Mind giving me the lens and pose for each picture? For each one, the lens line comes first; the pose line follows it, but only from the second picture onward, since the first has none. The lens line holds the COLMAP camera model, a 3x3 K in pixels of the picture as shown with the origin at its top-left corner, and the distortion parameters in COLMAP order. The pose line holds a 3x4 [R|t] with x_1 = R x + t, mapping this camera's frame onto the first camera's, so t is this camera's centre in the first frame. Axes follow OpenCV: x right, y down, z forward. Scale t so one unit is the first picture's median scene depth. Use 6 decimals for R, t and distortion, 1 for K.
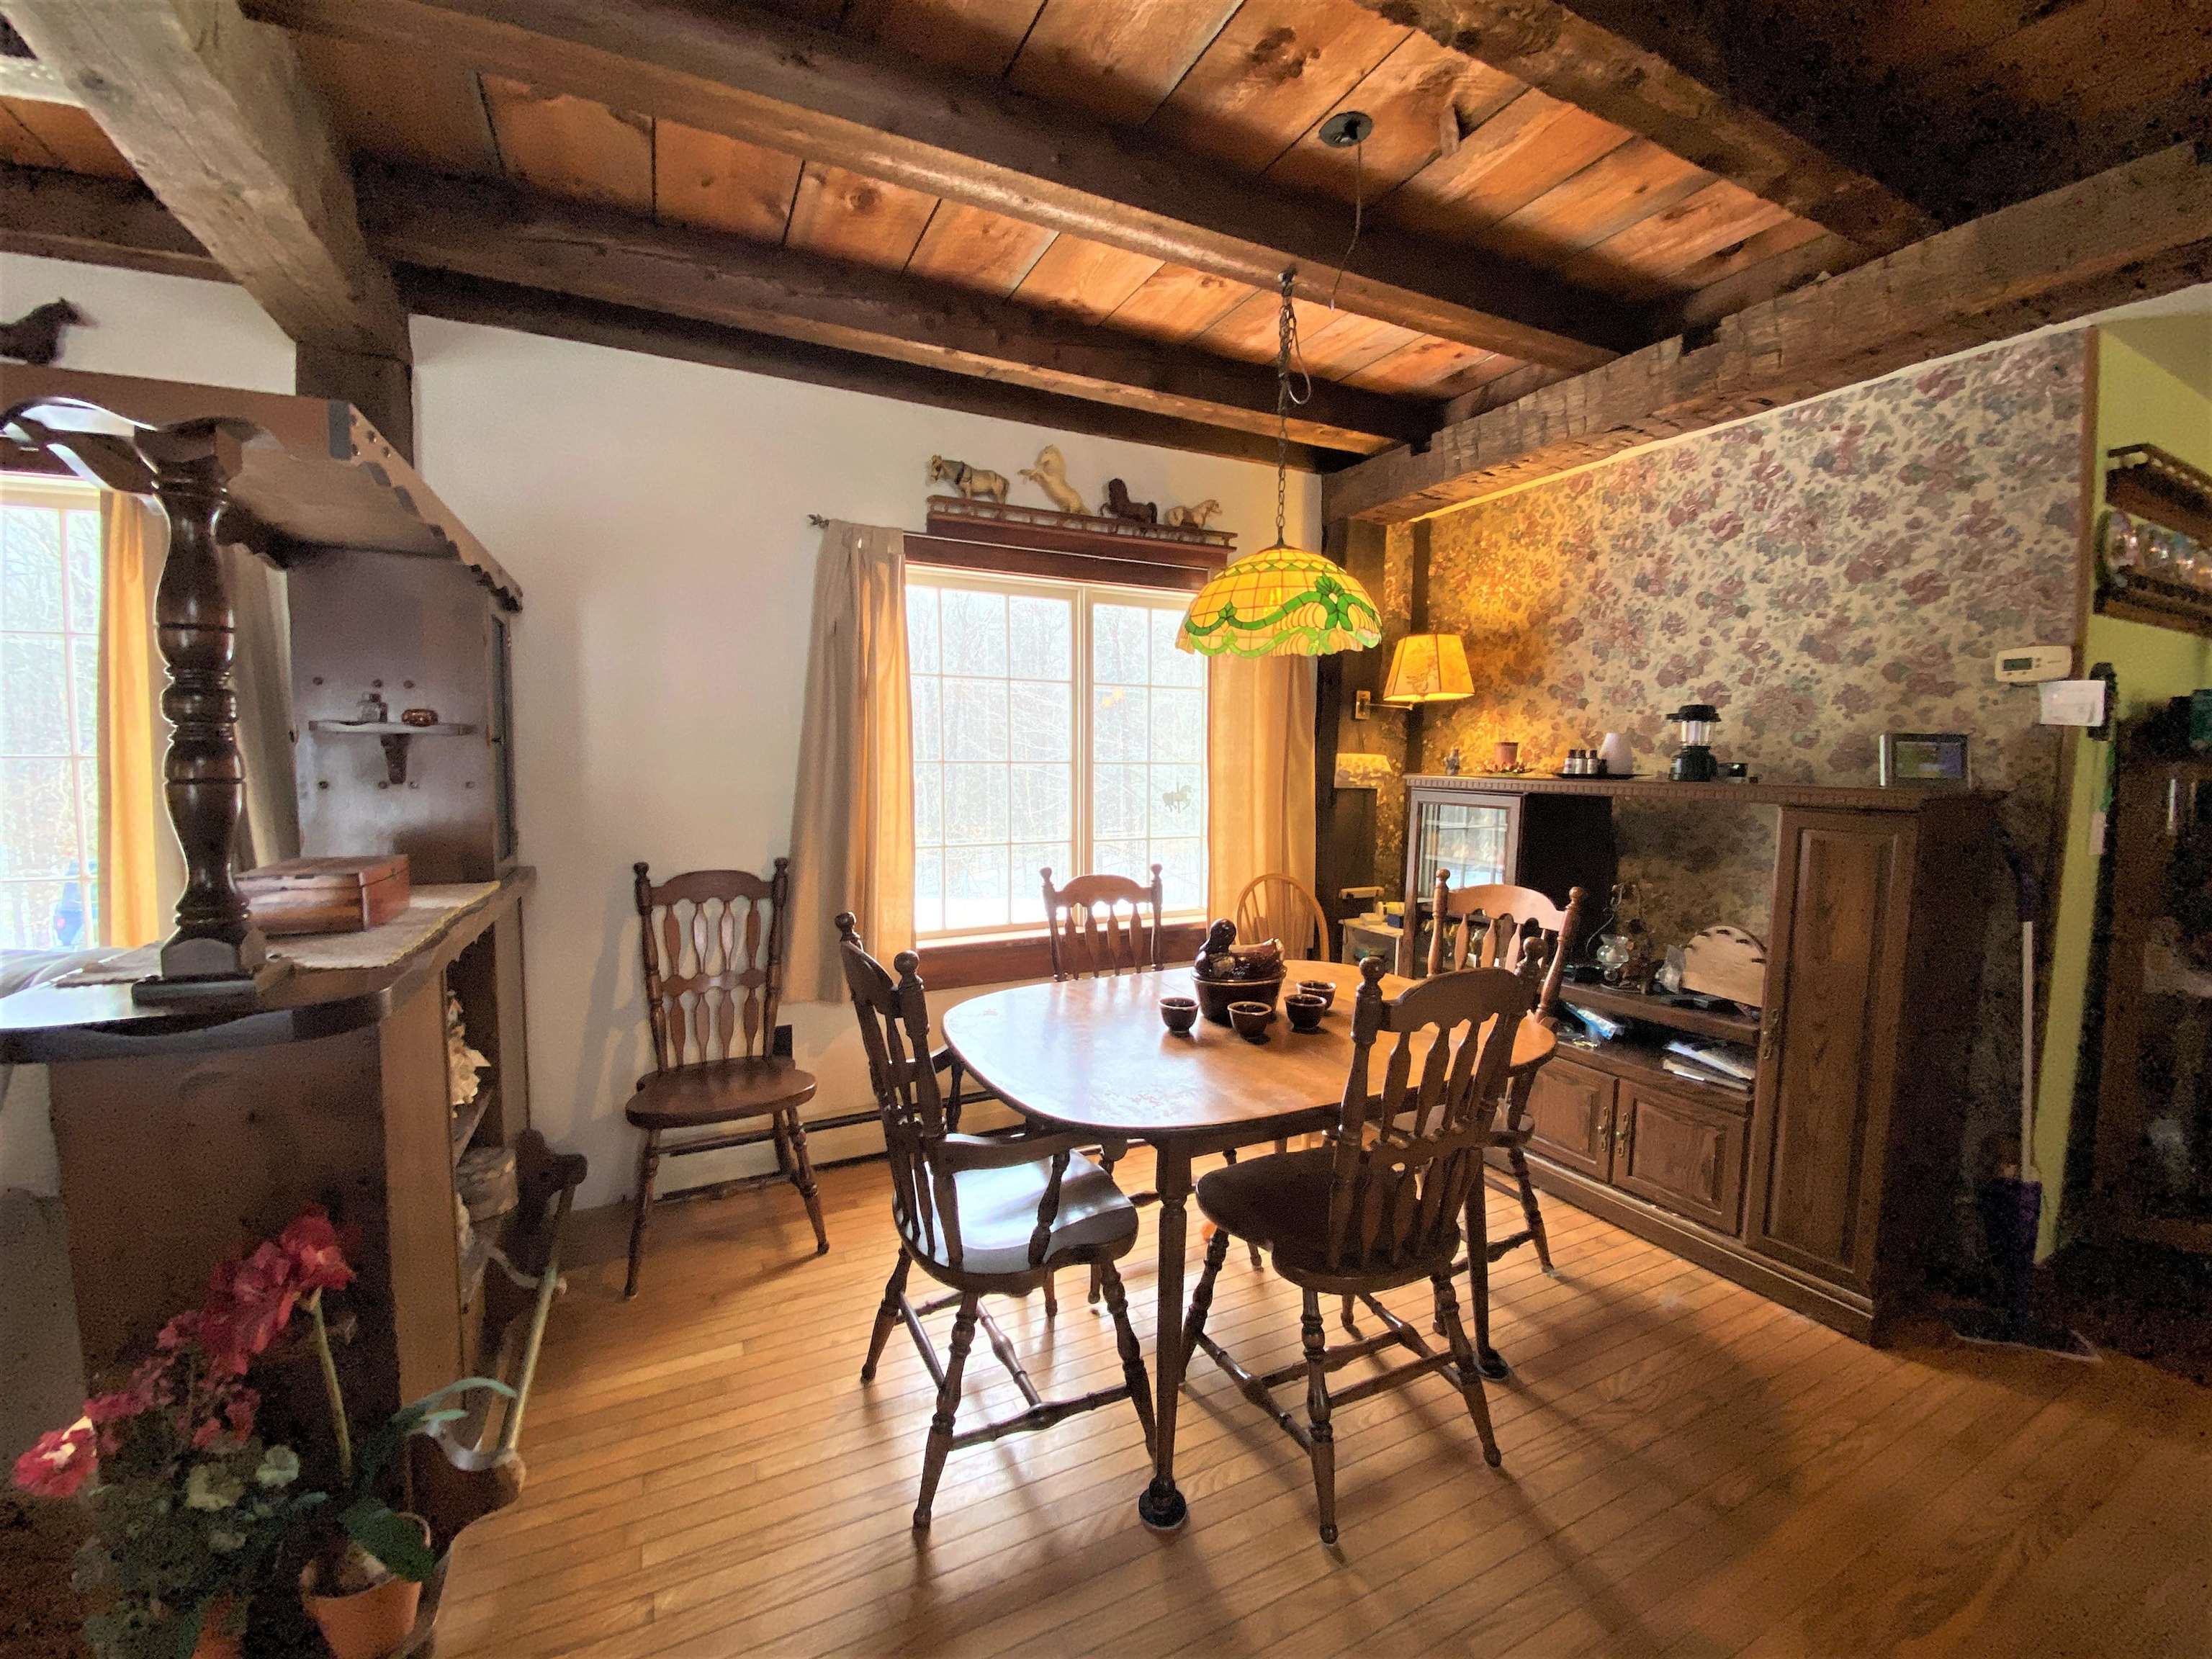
lens RADIAL K [[903.0, 0, 1103.1], [0, 903.0, 819.4], [0, 0, 1]] dist [-0.020197, -0.000557]
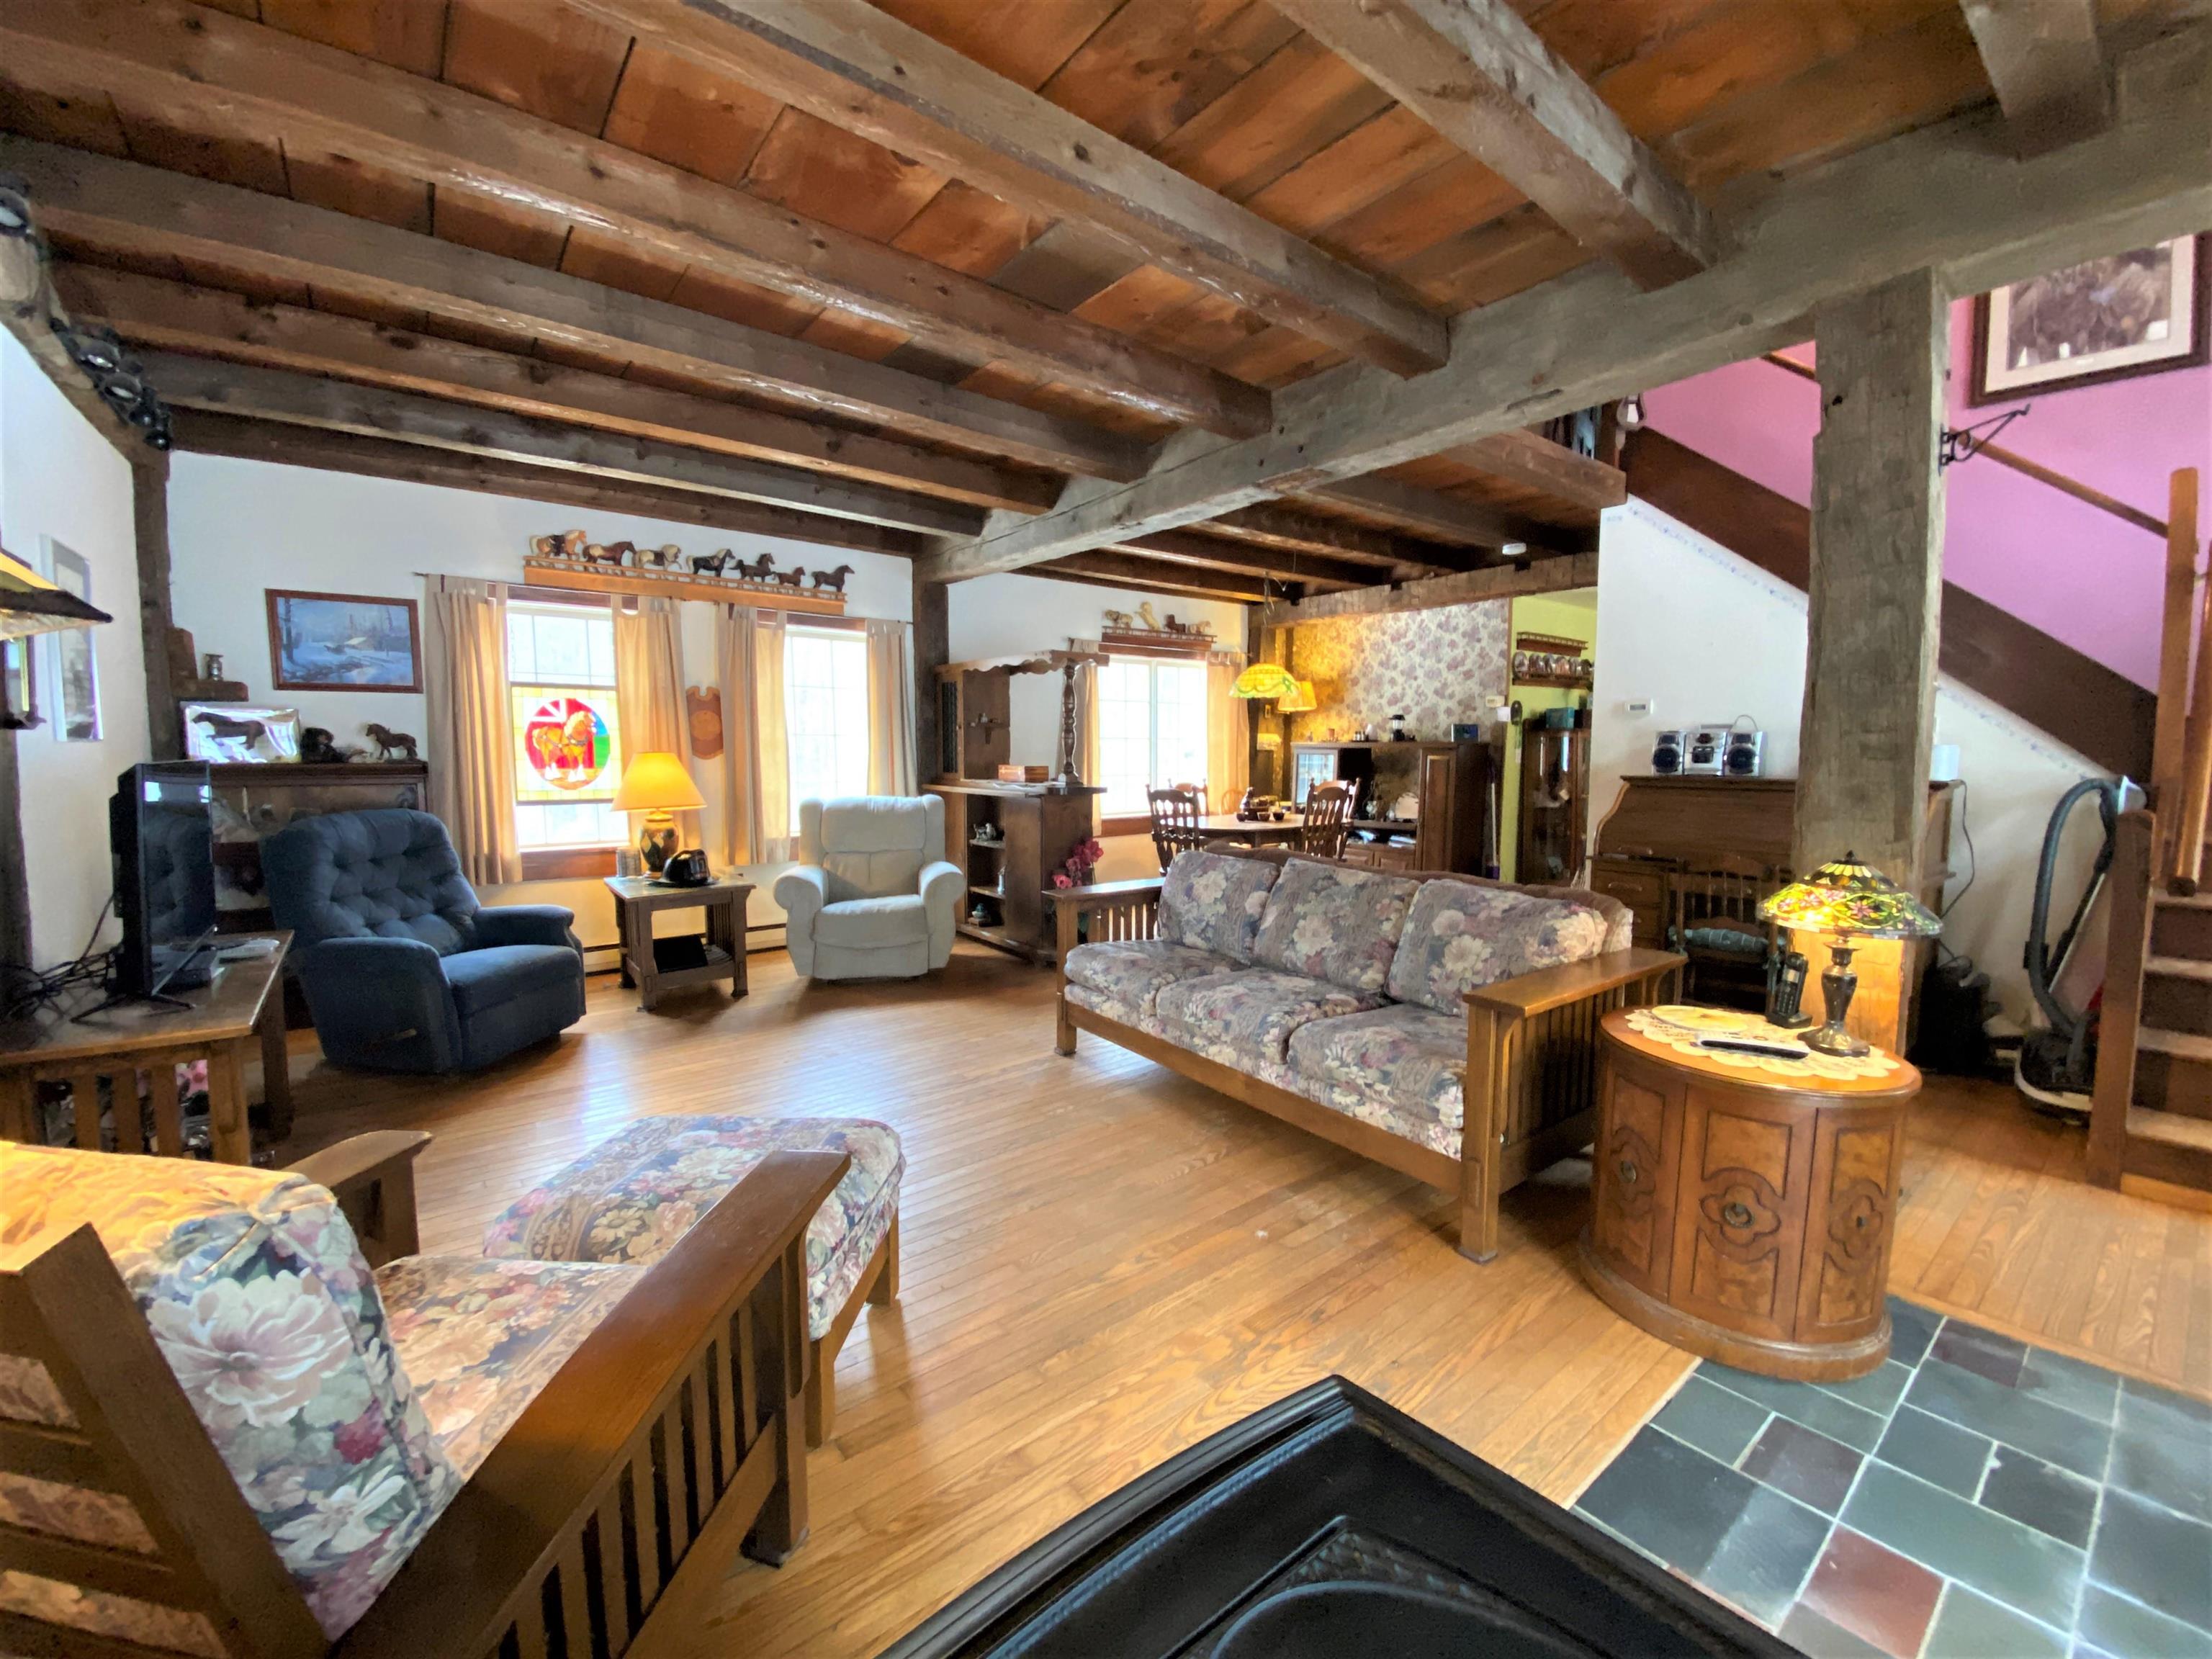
lens RADIAL K [[903.0, 0, 1102.5], [0, 903.0, 831.8], [0, 0, 1]] dist [-0.020197, -0.000557]
pose [[0.978217, -0.029520, 0.205474, -0.720129], [0.024078, 0.999291, 0.028936, 0.116958], [-0.206182, -0.023358, 0.978235, -1.368283]]
